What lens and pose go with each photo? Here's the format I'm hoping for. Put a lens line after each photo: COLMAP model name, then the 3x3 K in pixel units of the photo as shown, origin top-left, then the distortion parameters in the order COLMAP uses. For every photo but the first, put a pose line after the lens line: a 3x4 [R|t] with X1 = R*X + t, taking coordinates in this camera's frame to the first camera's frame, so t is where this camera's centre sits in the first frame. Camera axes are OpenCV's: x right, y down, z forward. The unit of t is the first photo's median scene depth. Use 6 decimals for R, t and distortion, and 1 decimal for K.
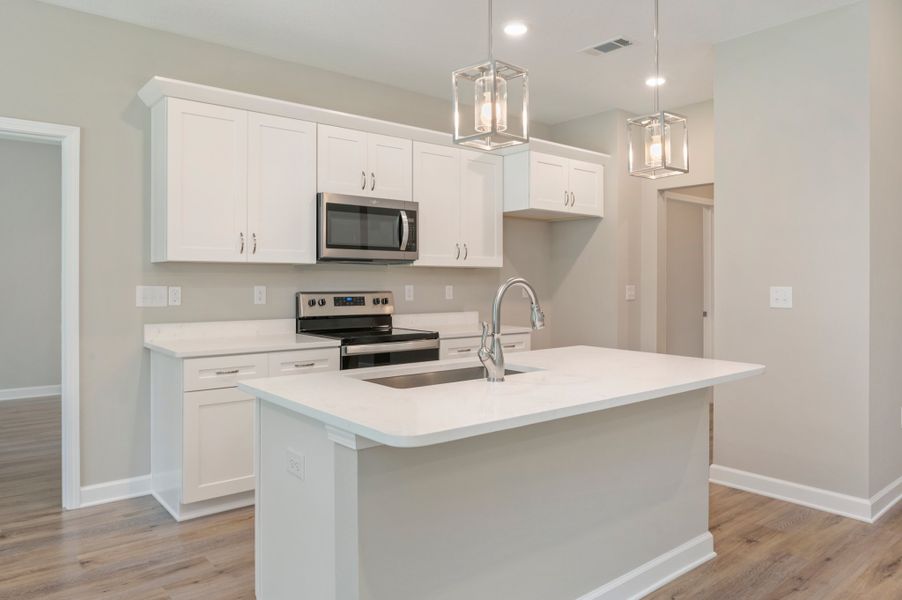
lens RADIAL K [[639.7, 0, 461.1], [0, 639.7, 300.2], [0, 0, 1]] dist [-0.003072, -0.001793]
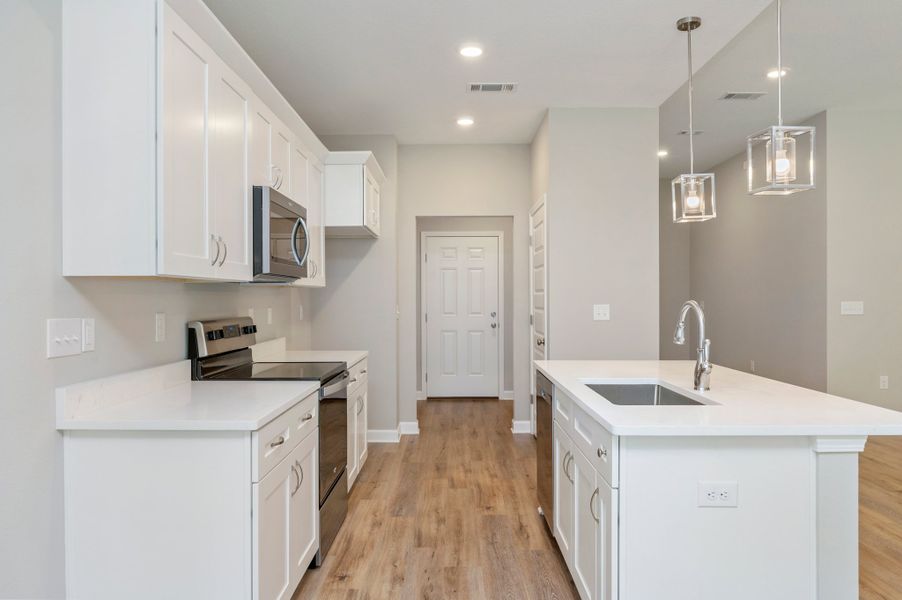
lens RADIAL K [[639.7, 0, 461.1], [0, 639.7, 300.2], [0, 0, 1]] dist [-0.003072, -0.001793]
pose [[0.660787, -0.009558, 0.750512, -0.651465], [0.027563, 0.999553, -0.011539, -0.021706], [-0.750067, 0.028311, 0.660756, 0.356216]]
